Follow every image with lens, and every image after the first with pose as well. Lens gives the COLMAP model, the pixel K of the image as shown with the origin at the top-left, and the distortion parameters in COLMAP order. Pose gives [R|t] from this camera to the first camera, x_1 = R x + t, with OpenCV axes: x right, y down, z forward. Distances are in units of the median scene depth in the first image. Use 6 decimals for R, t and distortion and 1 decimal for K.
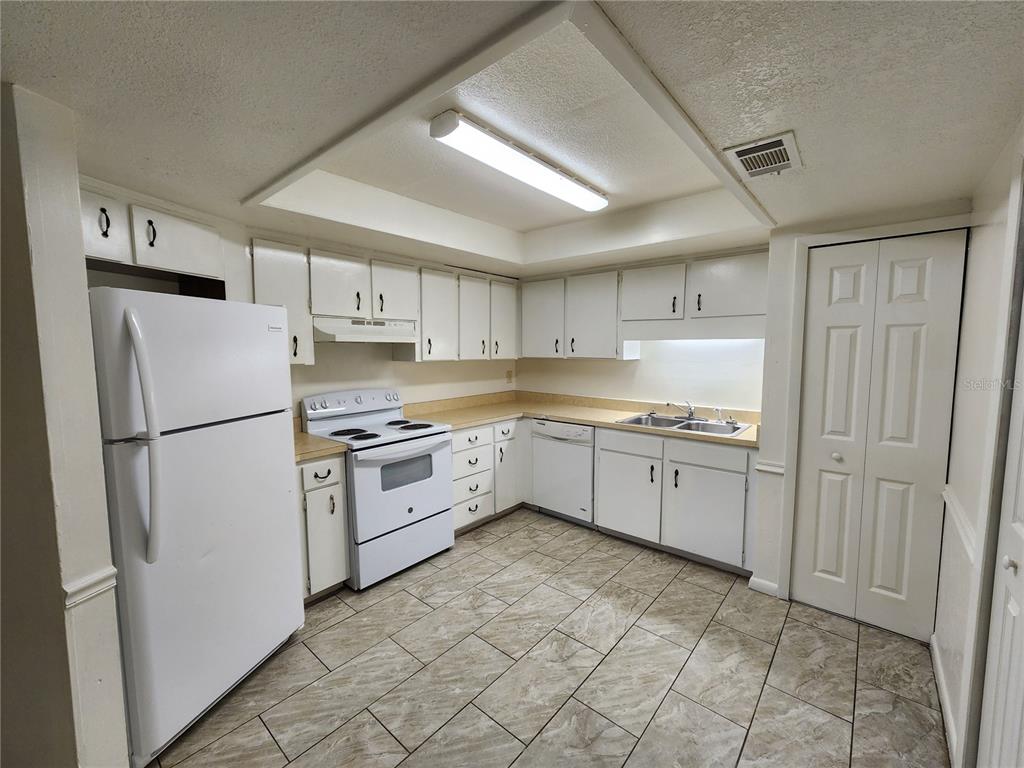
lens RADIAL K [[422.5, 0, 511.7], [0, 422.5, 381.8], [0, 0, 1]] dist [0.000339, 0.000166]
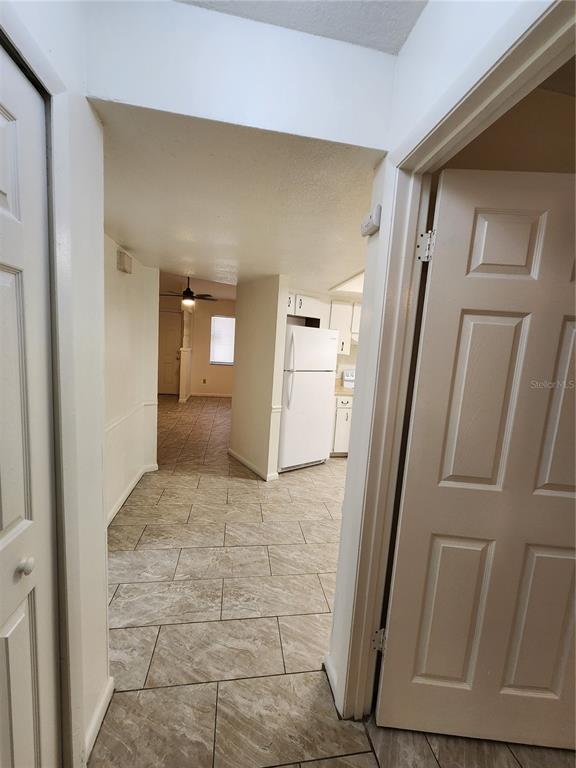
lens RADIAL K [[316.9, 0, 288.2], [0, 316.9, 385.1], [0, 0, 1]] dist [0.000339, 0.000166]
pose [[0.766319, 0.137963, -0.627472, 0.483282], [-0.121645, 0.990162, 0.069145, 0.053389], [0.630838, 0.023342, 0.775563, -0.671086]]
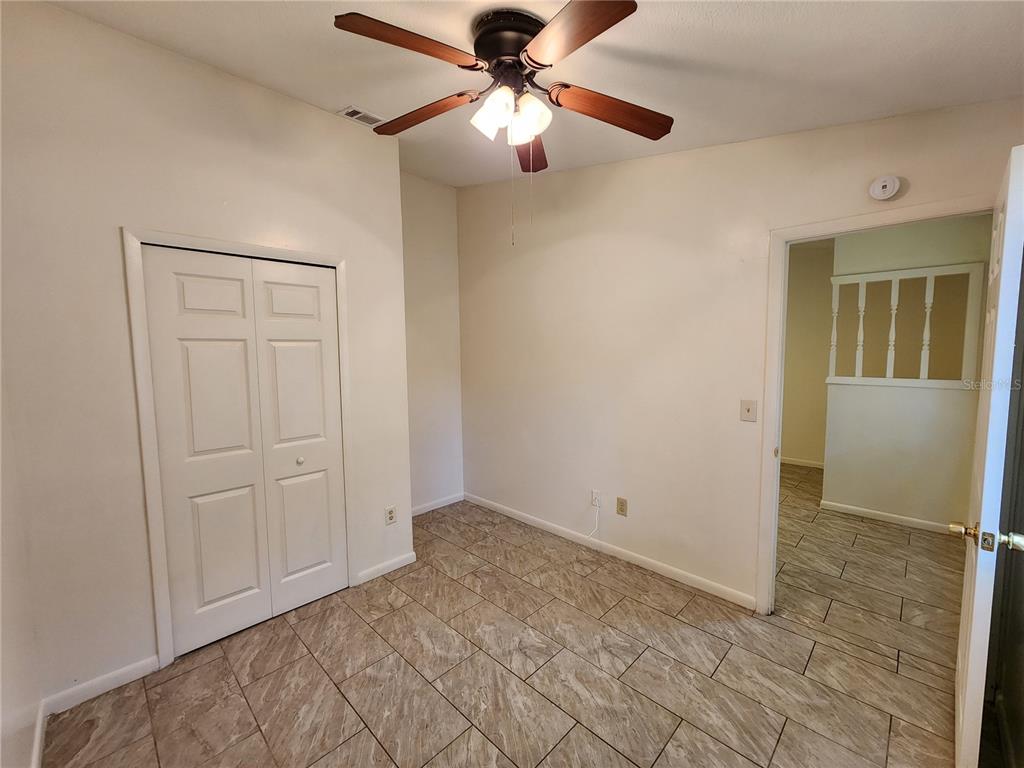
lens RADIAL K [[422.5, 0, 511.7], [0, 422.5, 381.8], [0, 0, 1]] dist [0.000339, 0.000166]
pose [[0.062461, -0.079162, 0.994903, -0.960652], [0.088231, 0.993385, 0.073502, -0.016166], [-0.994140, 0.083190, 0.069032, -0.078813]]
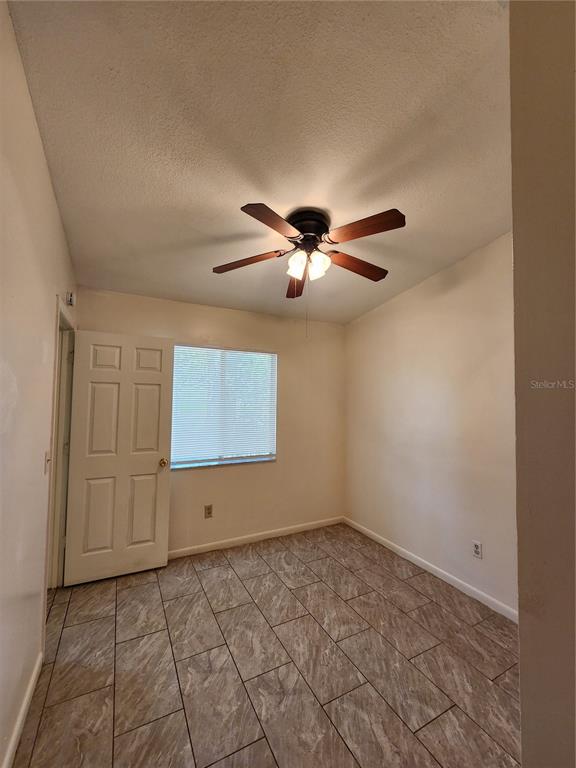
lens RADIAL K [[316.9, 0, 288.2], [0, 316.9, 385.1], [0, 0, 1]] dist [0.000339, 0.000166]
pose [[-0.360867, -0.037072, -0.931880, 0.916866], [-0.083243, 0.996502, -0.007407, -0.056798], [0.928895, 0.074899, -0.362691, 0.293989]]
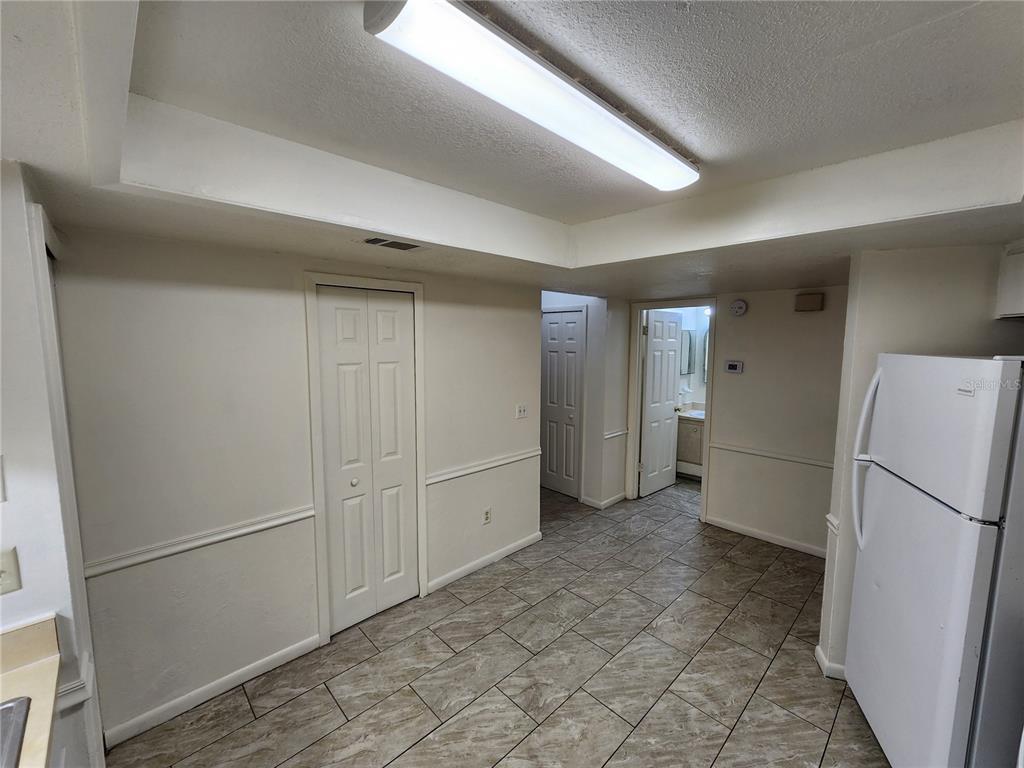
lens RADIAL K [[422.5, 0, 511.7], [0, 422.5, 381.8], [0, 0, 1]] dist [0.000339, 0.000166]
pose [[-0.995232, -0.011468, 0.096859, 0.111016], [0.006355, 0.983329, 0.181724, -0.276393], [-0.097328, 0.181473, -0.978568, 1.779470]]
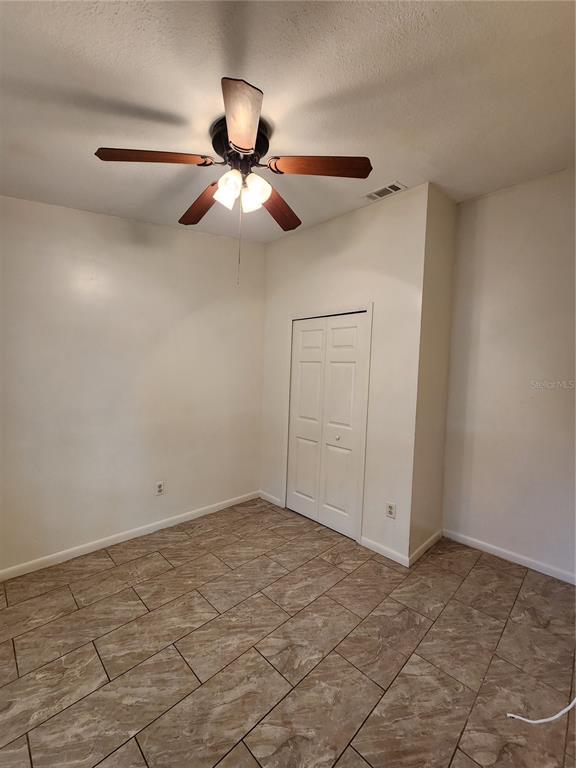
lens RADIAL K [[316.9, 0, 288.2], [0, 316.9, 385.1], [0, 0, 1]] dist [0.000339, 0.000166]
pose [[0.997096, 0.039374, -0.065181, 0.112787], [-0.041633, 0.998565, -0.033675, 0.068191], [0.063761, 0.036291, 0.997305, -0.878967]]
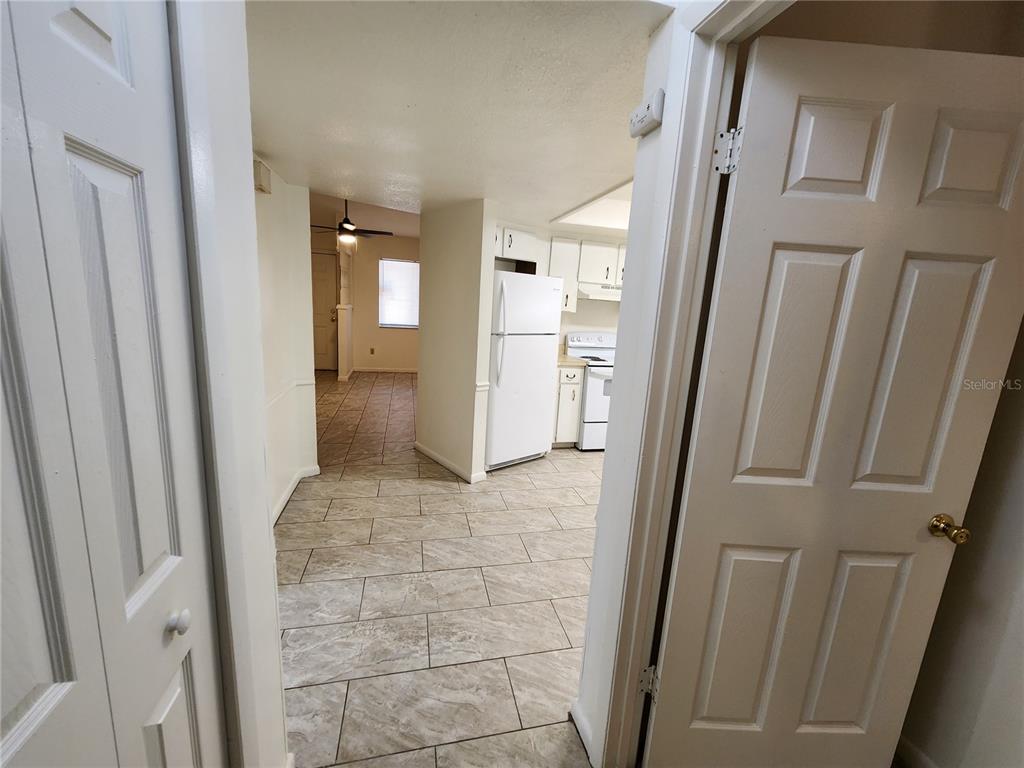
lens RADIAL K [[422.5, 0, 513.7], [0, 422.5, 385.4], [0, 0, 1]] dist [0.000229, -0.000092]
pose [[0.813624, 0.166385, -0.557075, 0.413654], [-0.111272, 0.985026, 0.131688, 0.067476], [0.570644, -0.045158, 0.819955, -0.688091]]
